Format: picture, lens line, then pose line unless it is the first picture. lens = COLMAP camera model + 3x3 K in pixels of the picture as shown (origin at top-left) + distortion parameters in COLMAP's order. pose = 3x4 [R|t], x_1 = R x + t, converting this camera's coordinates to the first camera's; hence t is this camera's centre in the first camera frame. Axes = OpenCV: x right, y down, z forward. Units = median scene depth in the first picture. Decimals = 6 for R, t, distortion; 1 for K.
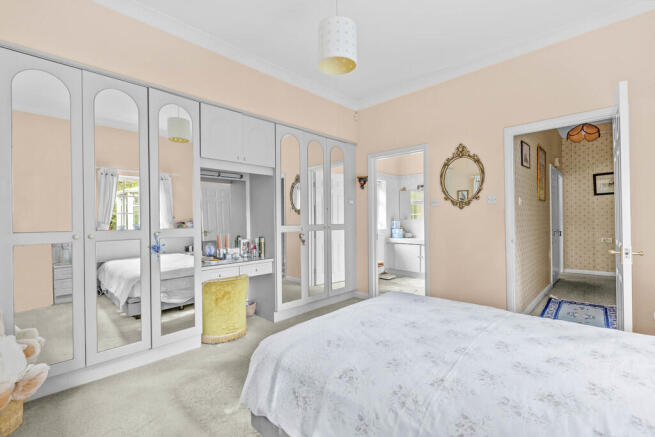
lens RADIAL K [[295.9, 0, 327.1], [0, 295.9, 218.7], [0, 0, 1]] dist [0.001074, 0.000270]
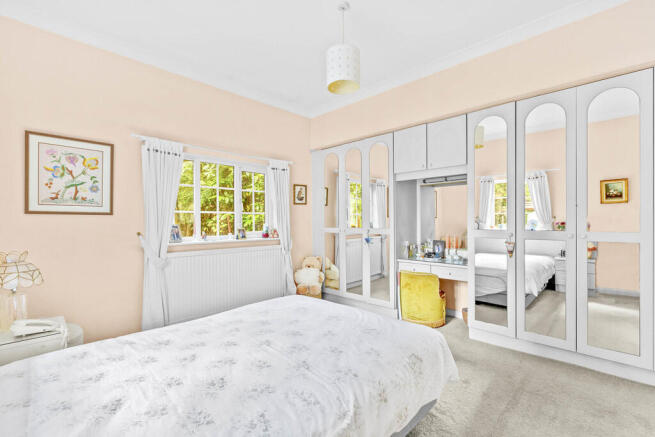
lens RADIAL K [[295.9, 0, 327.0], [0, 295.9, 218.7], [0, 0, 1]] dist [0.001074, 0.000270]
pose [[-0.022590, 0.010275, -0.999692, 1.474132], [0.002581, 0.999944, 0.010220, -0.040758], [0.999741, -0.002349, -0.022615, 1.217149]]
